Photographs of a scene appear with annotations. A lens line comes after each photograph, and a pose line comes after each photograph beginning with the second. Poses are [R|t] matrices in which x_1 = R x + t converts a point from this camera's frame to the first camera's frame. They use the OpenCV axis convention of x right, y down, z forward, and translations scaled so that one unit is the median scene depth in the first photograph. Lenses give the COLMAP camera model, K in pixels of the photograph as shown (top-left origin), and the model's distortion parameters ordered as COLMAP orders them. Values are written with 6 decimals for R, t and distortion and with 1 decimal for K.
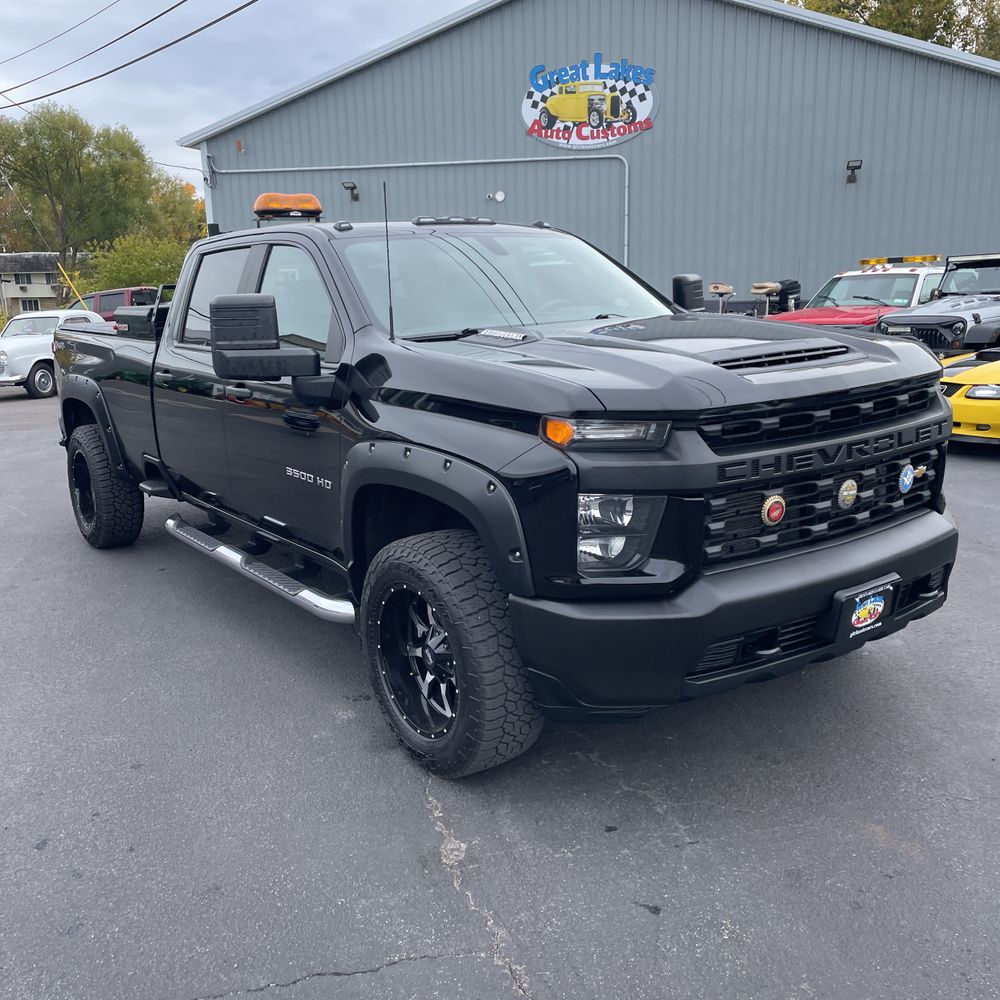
lens RADIAL K [[997.6, 0, 500.0], [0, 997.6, 500.0], [0, 0, 1]] dist [0.102859, -0.150994]
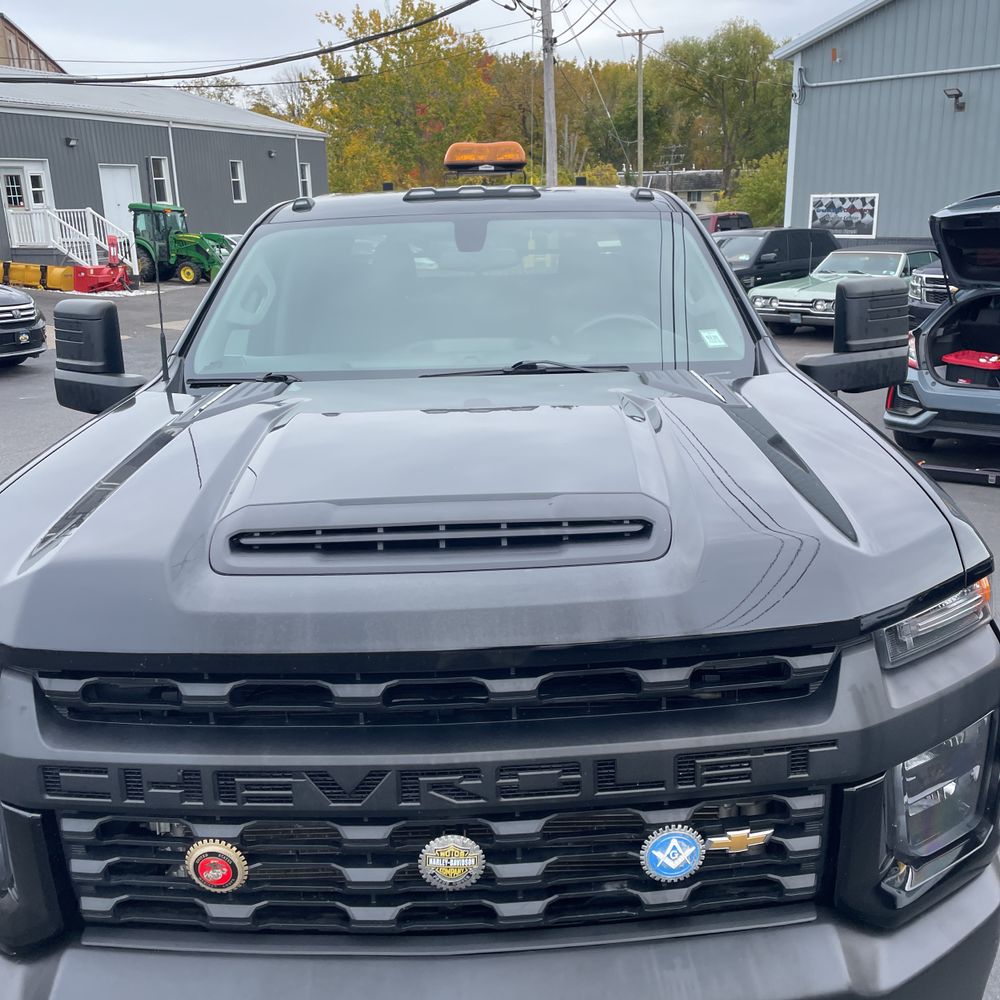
lens RADIAL K [[1000.2, 0, 541.4], [0, 1000.2, 490.5], [0, 0, 1]] dist [0.093267, -0.117254]
pose [[0.815894, 0.170922, -0.552360, 0.578240], [-0.130585, 0.985097, 0.111940, -0.220446], [0.563262, -0.019201, 0.826055, 0.616331]]
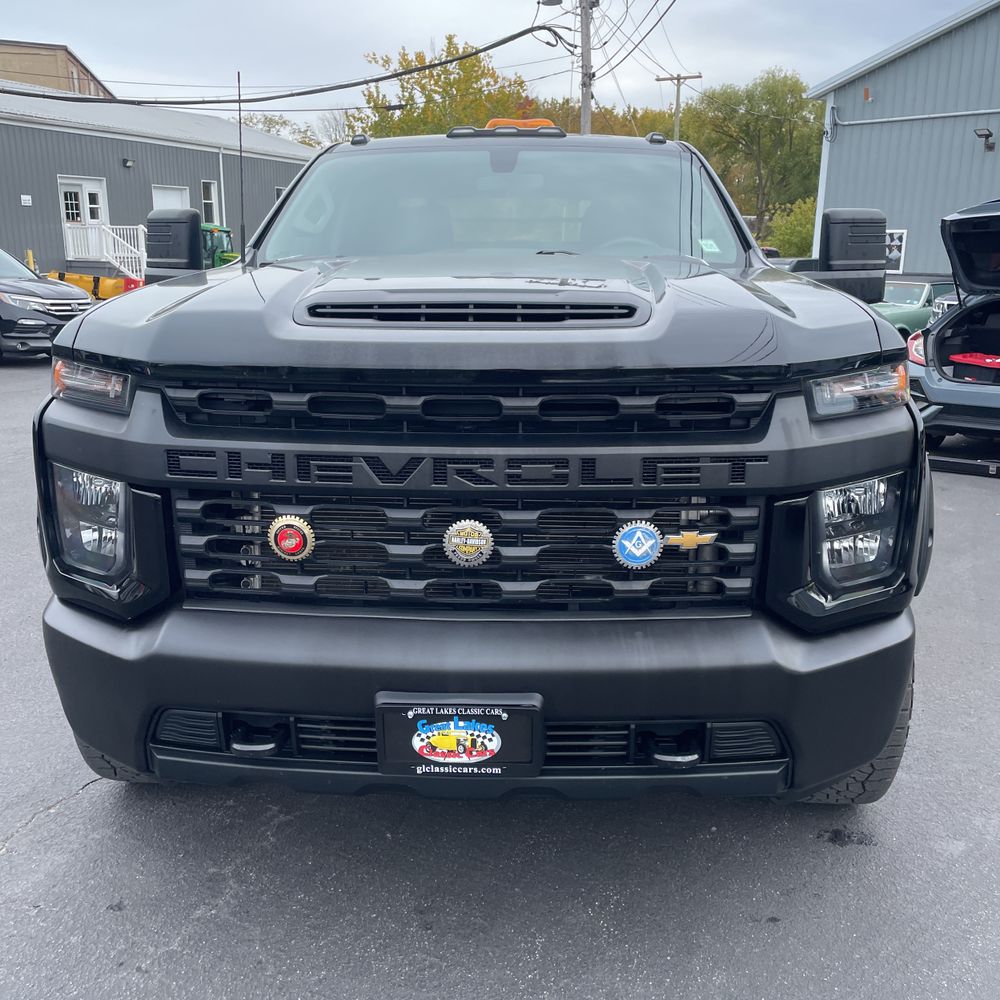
lens RADIAL K [[1005.9, 0, 518.0], [0, 1005.9, 497.6], [0, 0, 1]] dist [0.085513, -0.111179]
pose [[0.782401, 0.184217, -0.594906, 0.690651], [-0.168652, 0.982230, 0.082350, -0.083672], [0.599504, 0.035902, 0.799566, 0.511064]]
